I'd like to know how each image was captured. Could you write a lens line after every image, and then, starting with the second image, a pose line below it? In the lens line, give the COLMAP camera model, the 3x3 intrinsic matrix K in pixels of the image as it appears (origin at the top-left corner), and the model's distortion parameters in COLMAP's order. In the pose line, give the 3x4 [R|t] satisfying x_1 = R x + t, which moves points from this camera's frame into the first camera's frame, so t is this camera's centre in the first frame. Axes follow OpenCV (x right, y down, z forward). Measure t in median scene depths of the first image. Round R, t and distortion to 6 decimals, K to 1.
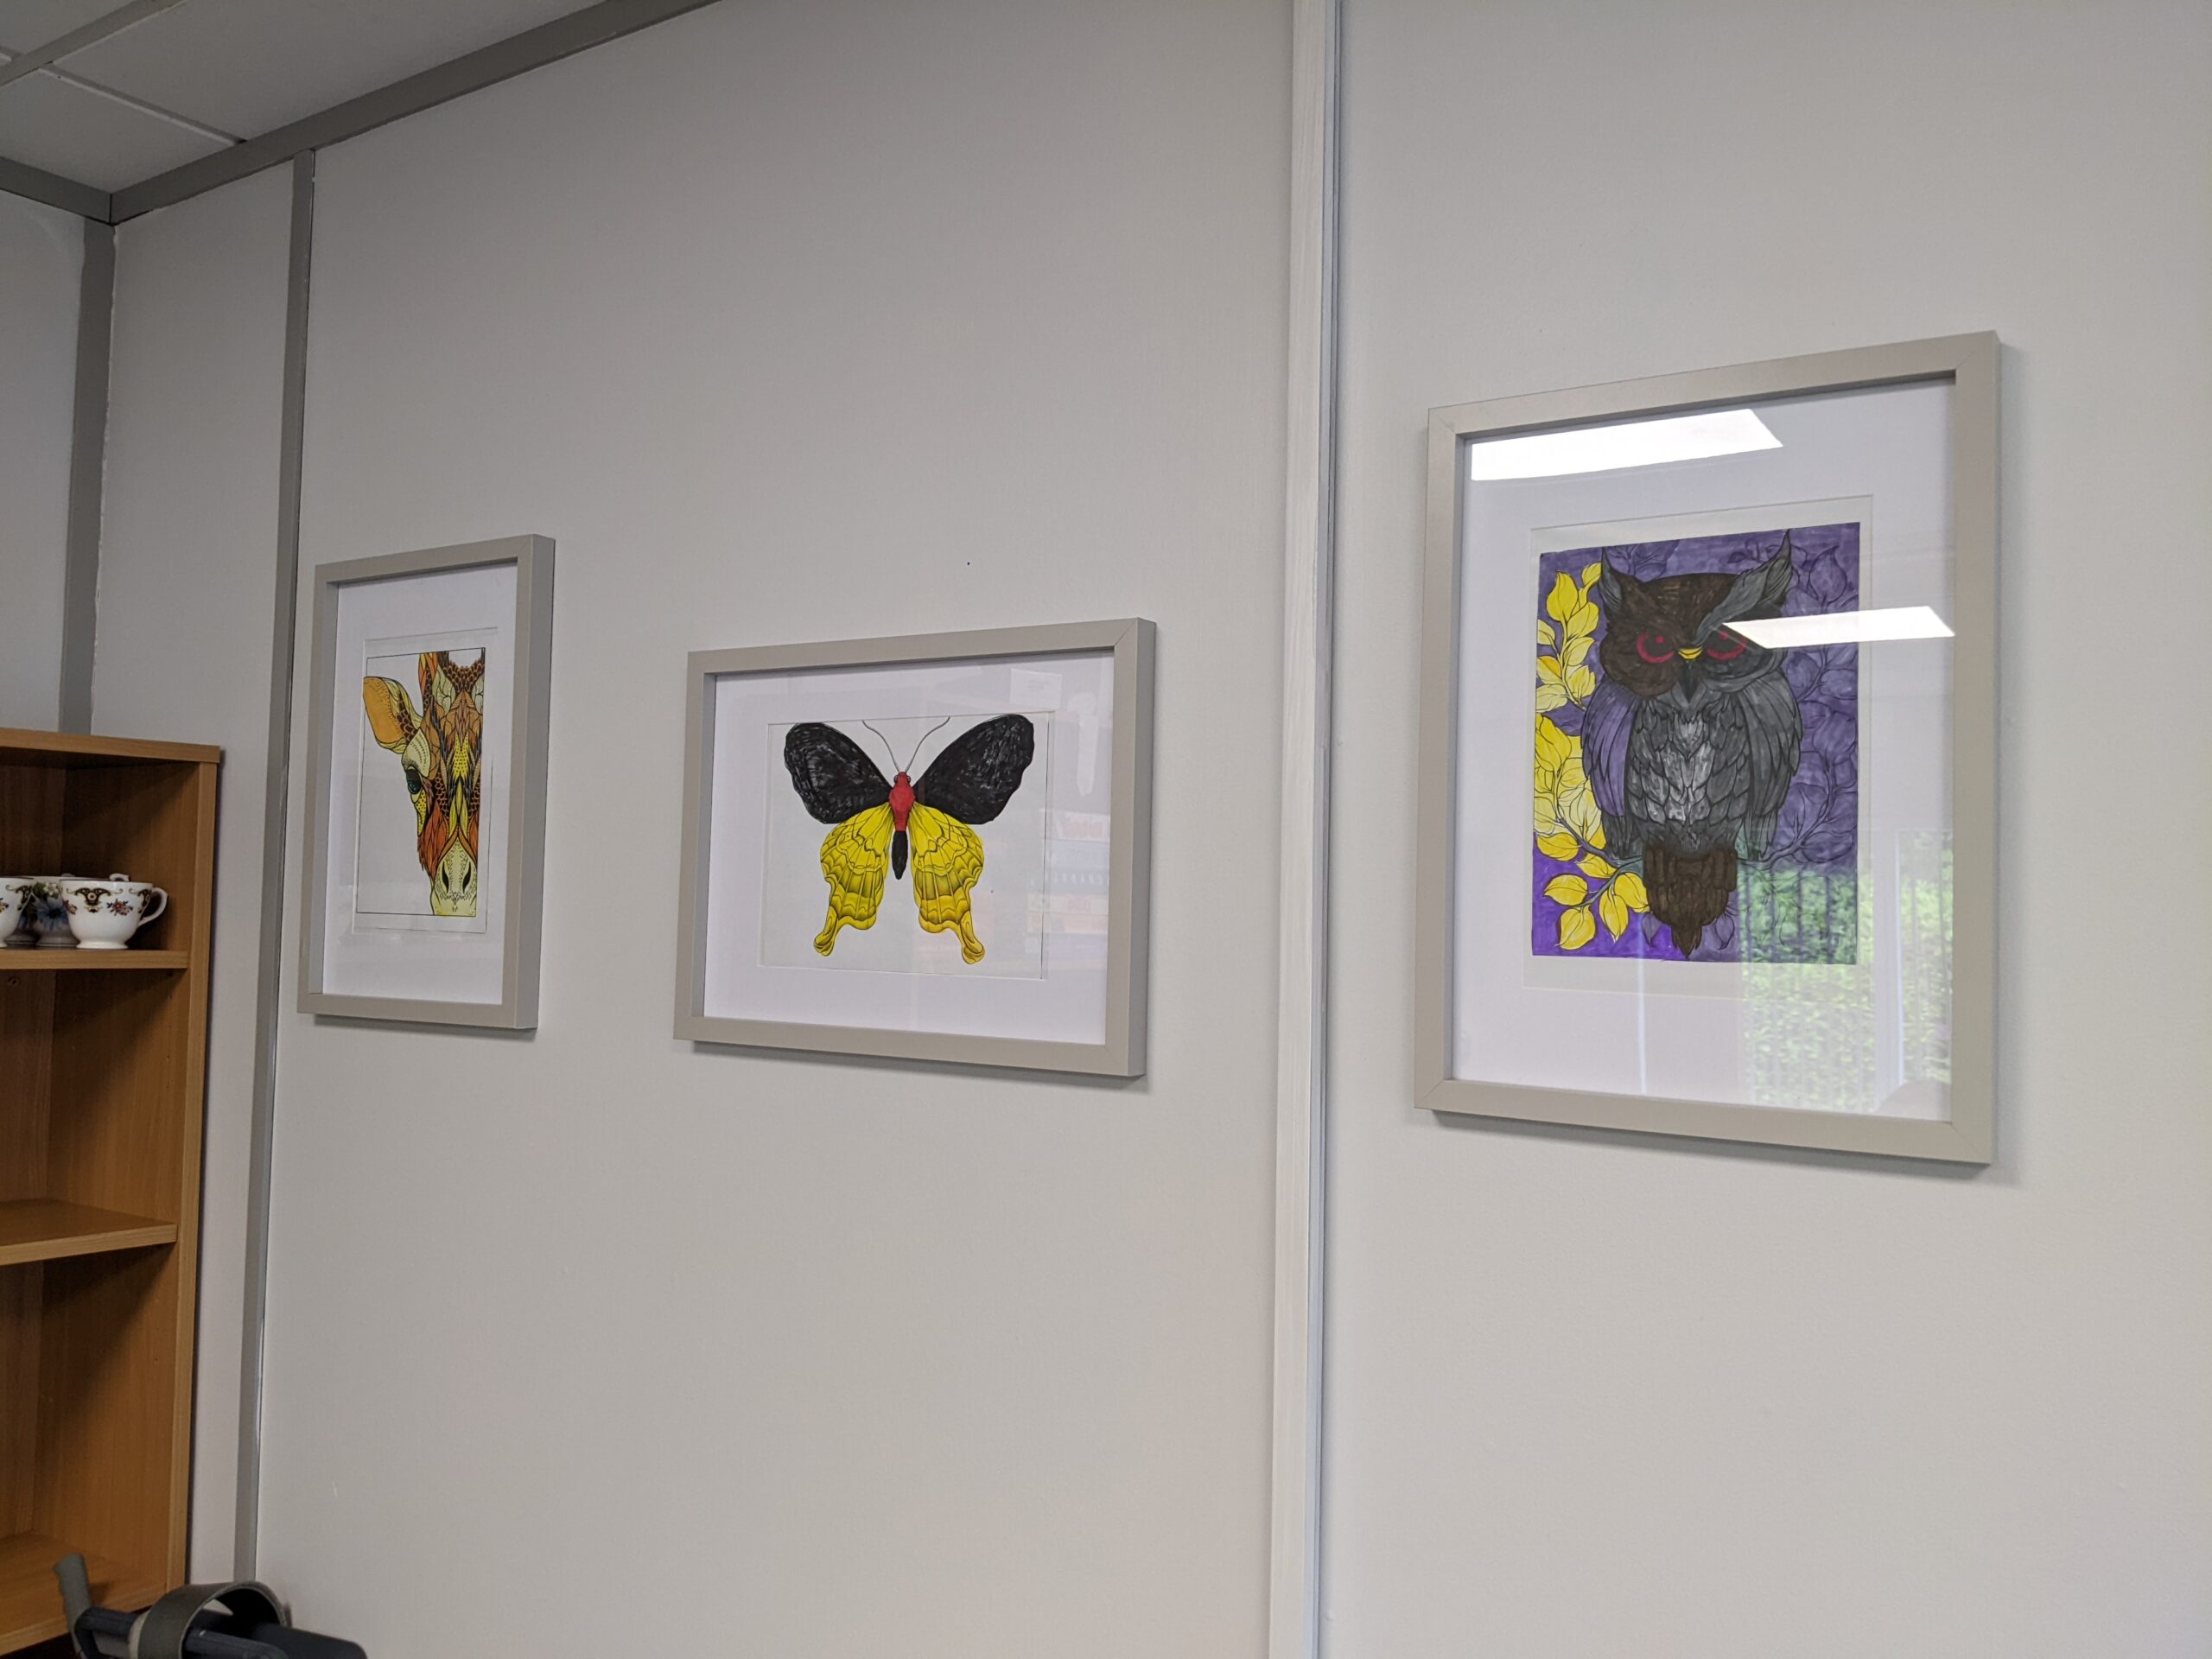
lens RADIAL K [[1726.9, 0, 1106.0], [0, 1726.9, 829.5], [0, 0, 1]] dist [0.092098, -0.134479]
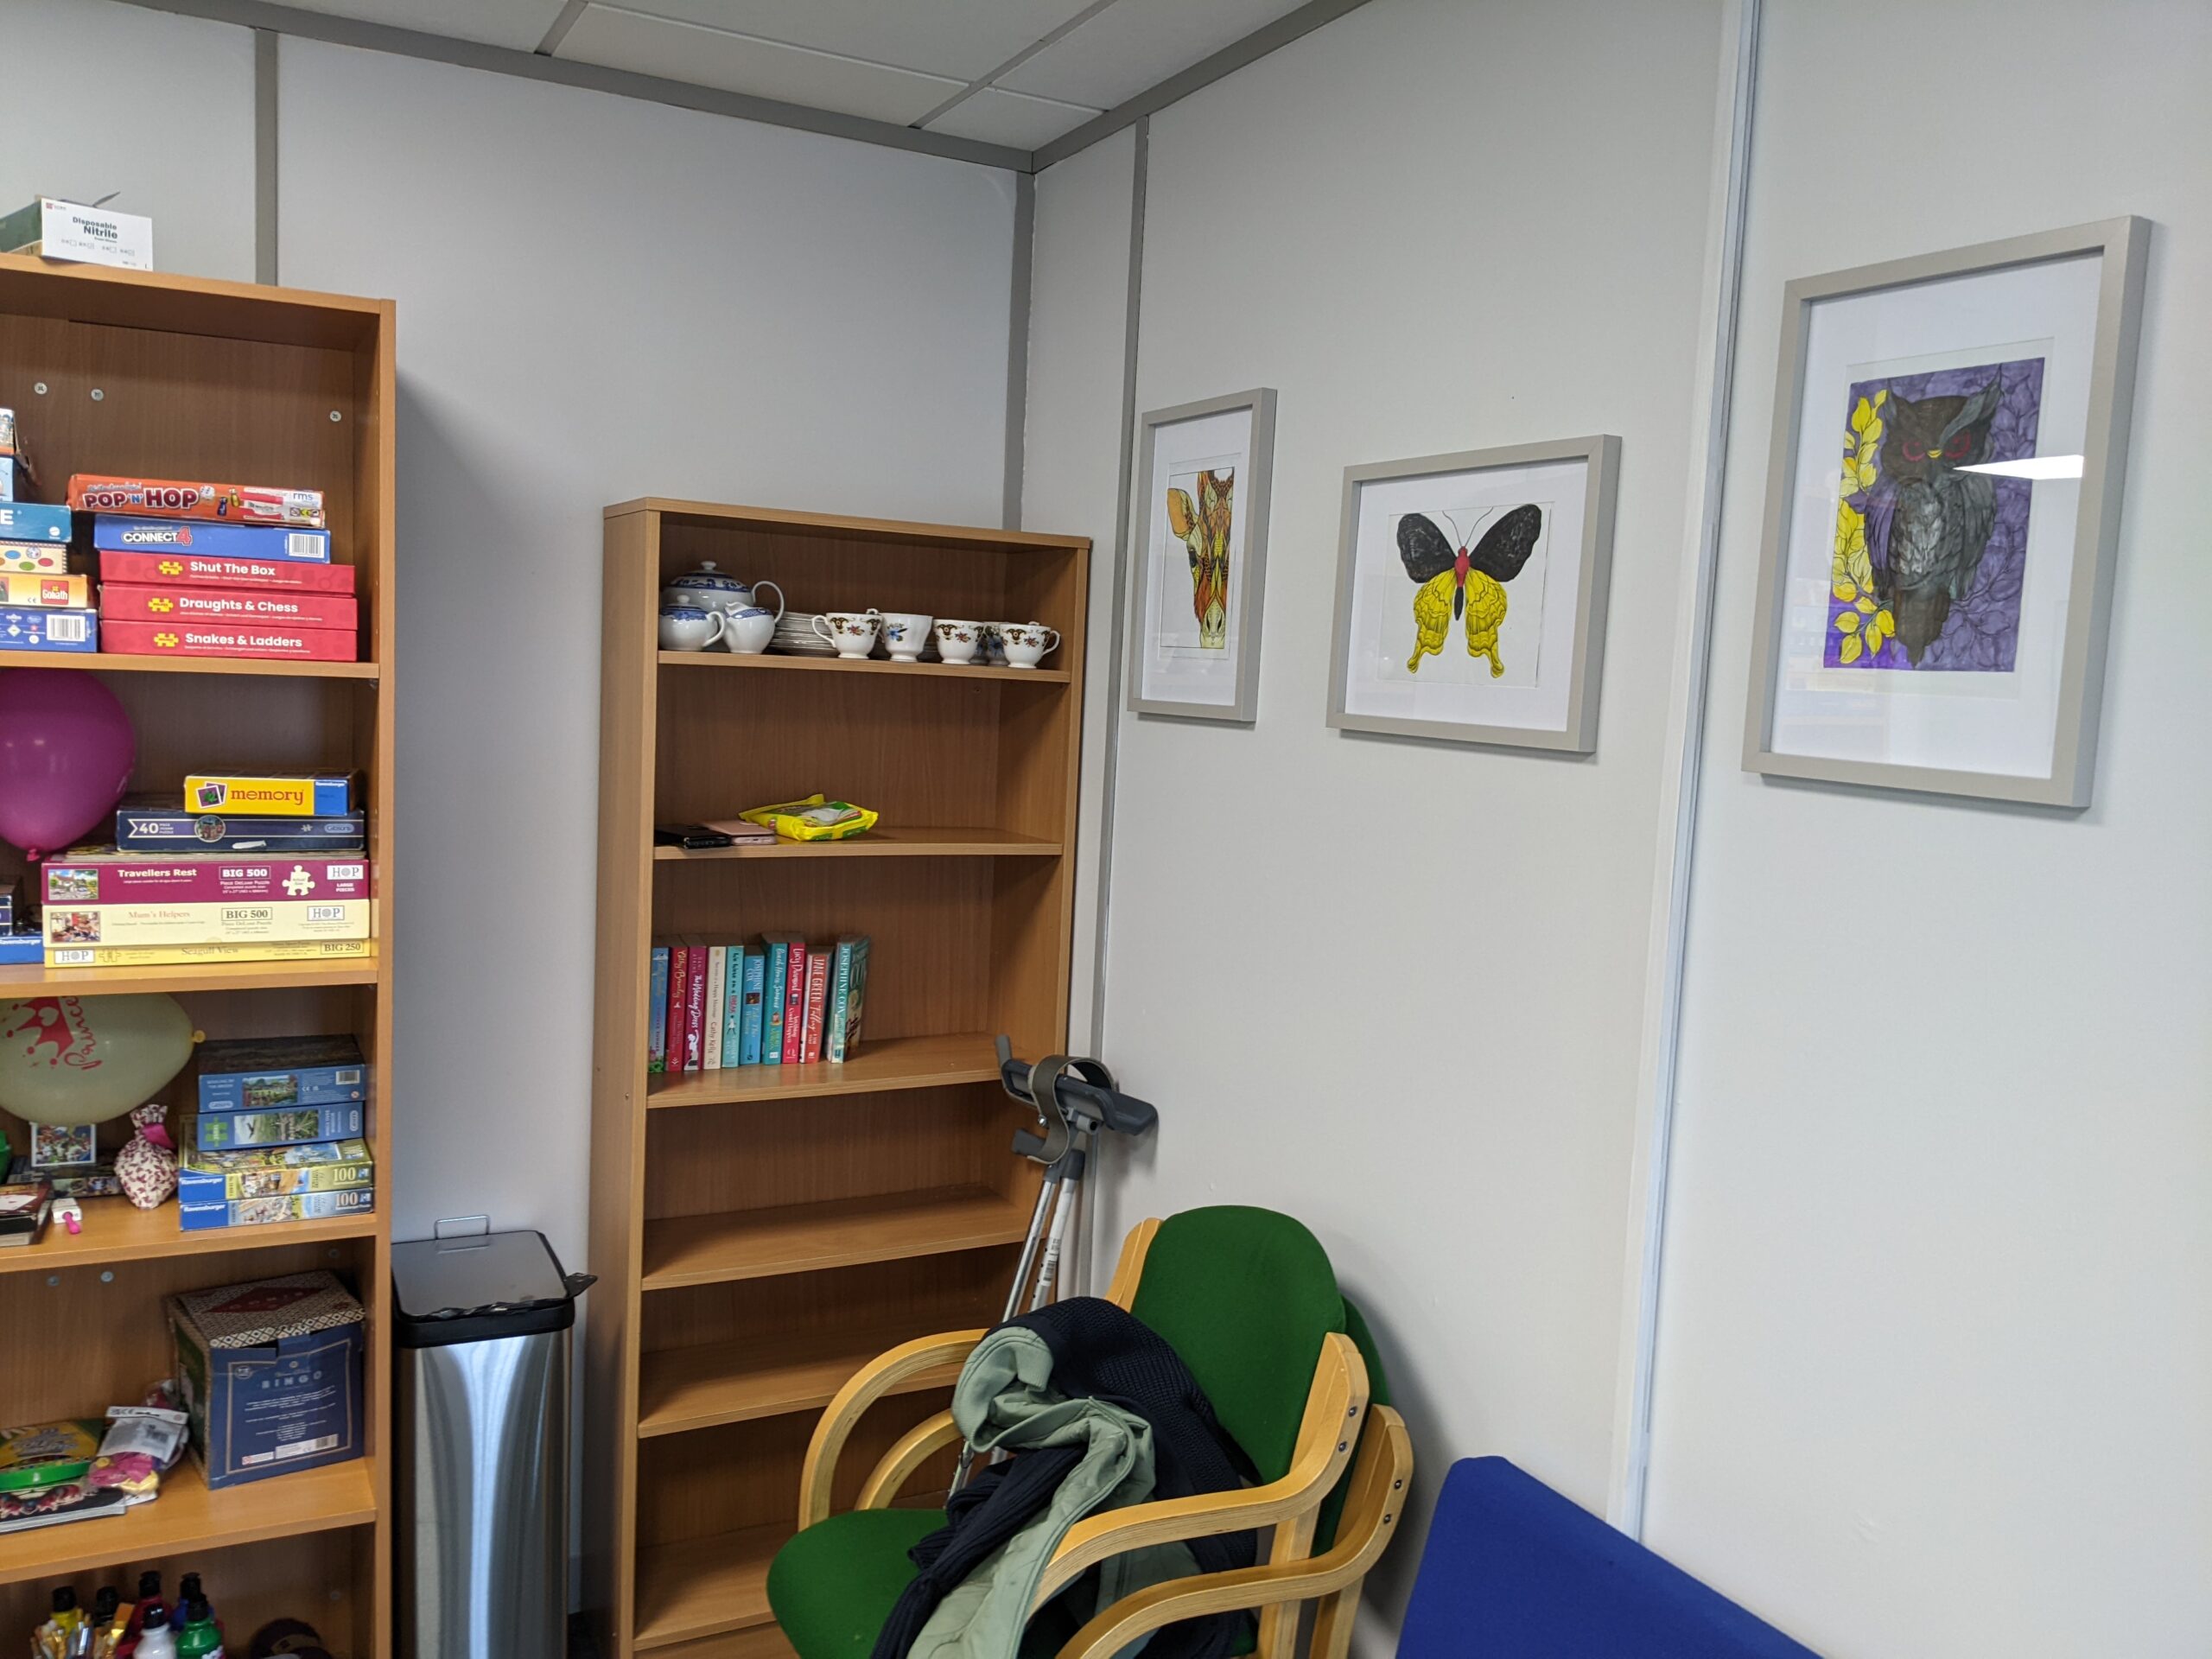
lens RADIAL K [[1739.9, 0, 1106.0], [0, 1739.9, 829.5], [0, 0, 1]] dist [0.083209, -0.176294]
pose [[0.874813, 0.065011, -0.480080, 0.343925], [-0.005335, 0.992188, 0.124636, 0.021290], [0.484432, -0.106472, 0.868325, -0.458956]]
